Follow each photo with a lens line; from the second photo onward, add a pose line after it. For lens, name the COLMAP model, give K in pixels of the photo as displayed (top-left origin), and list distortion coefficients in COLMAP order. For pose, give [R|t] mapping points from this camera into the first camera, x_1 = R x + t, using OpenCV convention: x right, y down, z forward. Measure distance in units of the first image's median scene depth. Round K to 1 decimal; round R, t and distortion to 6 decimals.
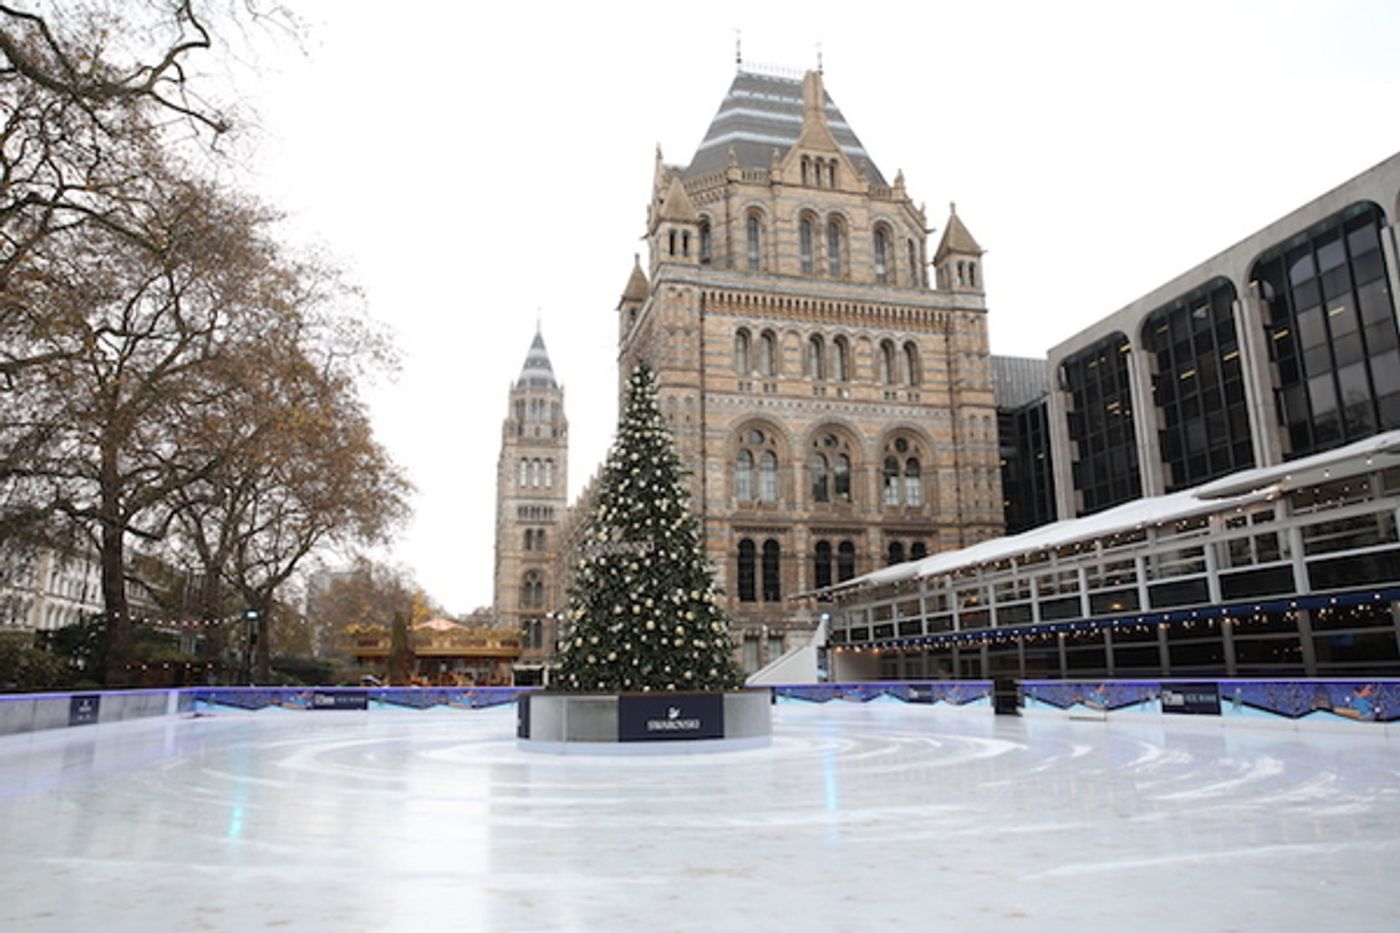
lens RADIAL K [[969.2, 0, 700.0], [0, 969.2, 466.5], [0, 0, 1]] dist [-0.103421, 0.000444]
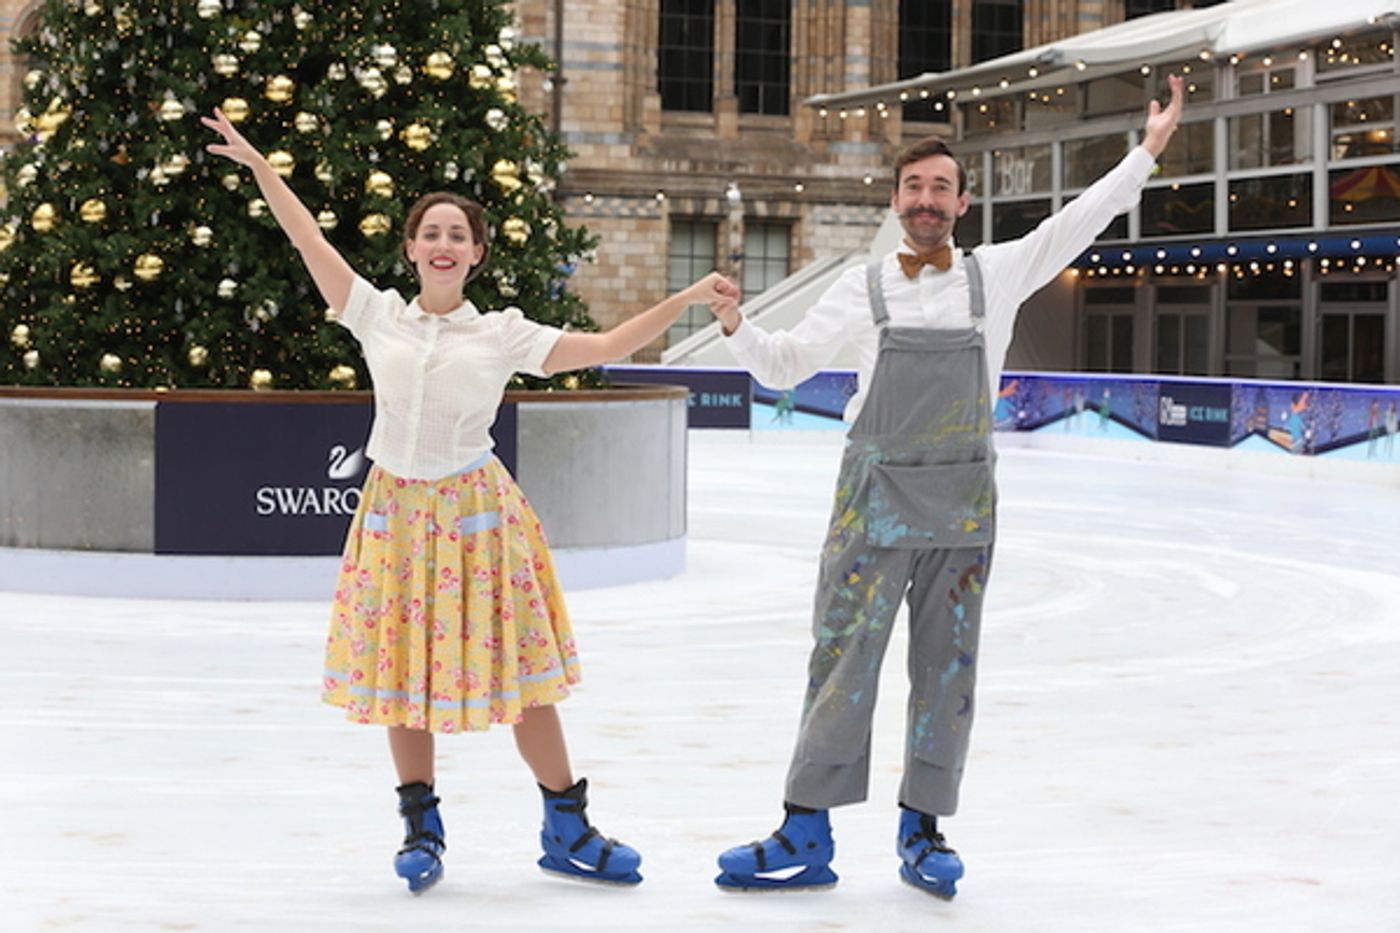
lens RADIAL K [[2927.9, 0, 709.2], [0, 2927.9, 428.1], [0, 0, 1]] dist [-0.292488, 0.043226]
pose [[0.998364, 0.026109, 0.050868, 0.033410], [-0.037698, 0.969473, 0.242285, 0.022098], [-0.042989, -0.243806, 0.968871, 0.114712]]
